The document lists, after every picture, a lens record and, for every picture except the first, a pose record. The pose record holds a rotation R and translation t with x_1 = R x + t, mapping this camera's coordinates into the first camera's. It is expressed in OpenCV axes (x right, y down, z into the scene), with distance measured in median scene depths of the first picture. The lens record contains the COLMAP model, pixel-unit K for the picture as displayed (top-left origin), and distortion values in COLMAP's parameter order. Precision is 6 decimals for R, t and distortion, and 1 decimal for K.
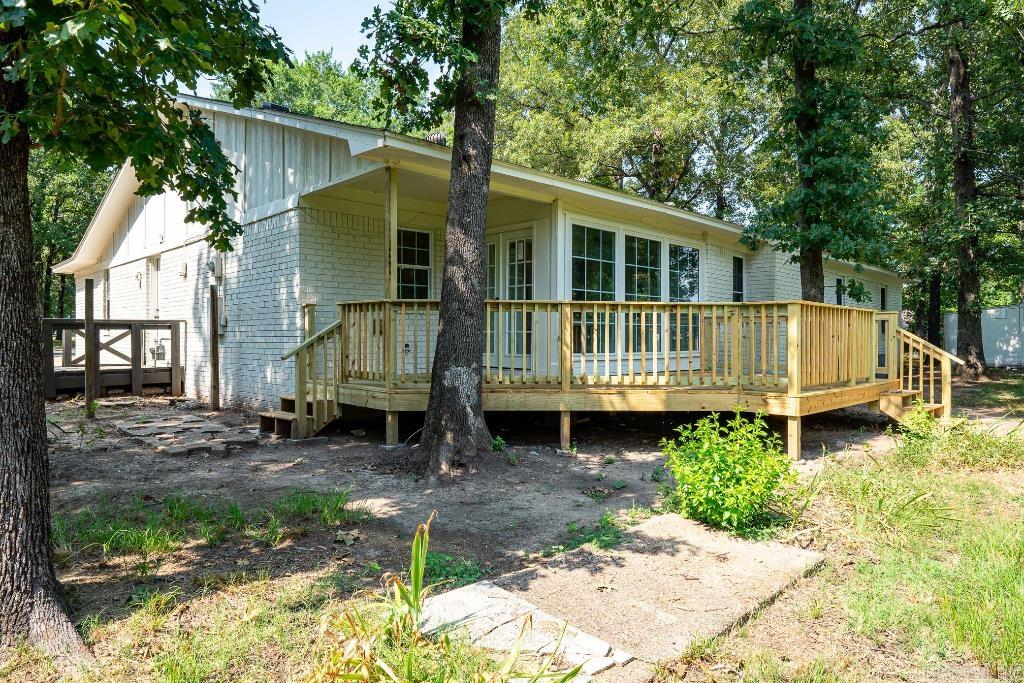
lens RADIAL K [[623.6, 0, 512.0], [0, 623.6, 341.5], [0, 0, 1]] dist [-0.000215, 0.000085]
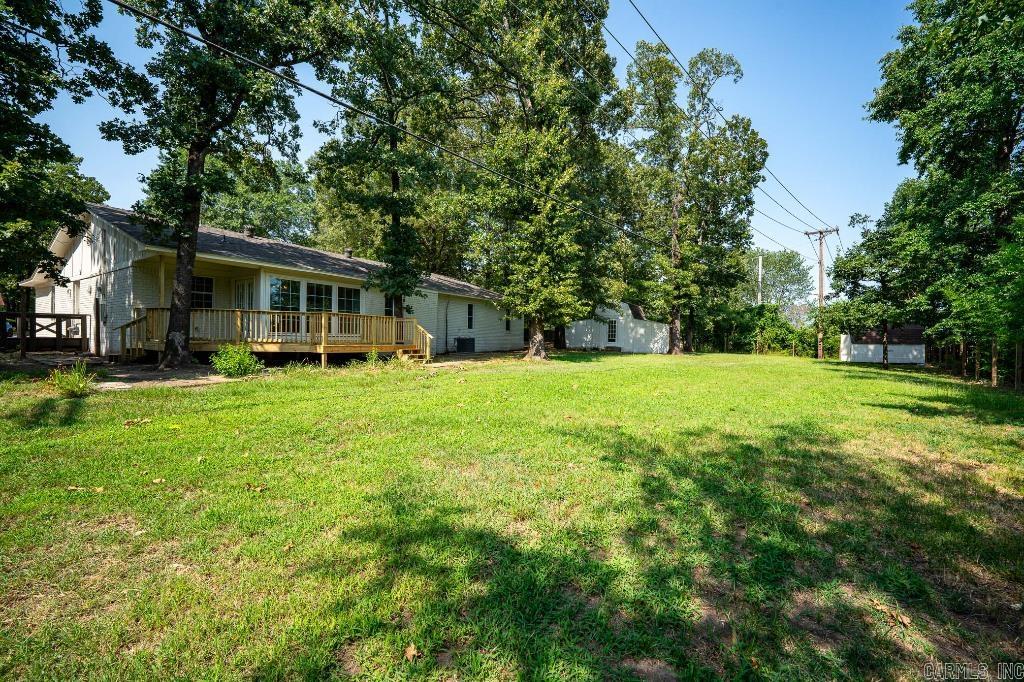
lens RADIAL K [[406.2, 0, 512.0], [0, 406.2, 341.0], [0, 0, 1]] dist [0.000638, 0.000035]
pose [[0.975933, 0.012686, 0.217701, 0.614693], [-0.013811, 0.999898, 0.003648, 0.032681], [-0.217633, -0.006567, 0.976009, -0.677131]]
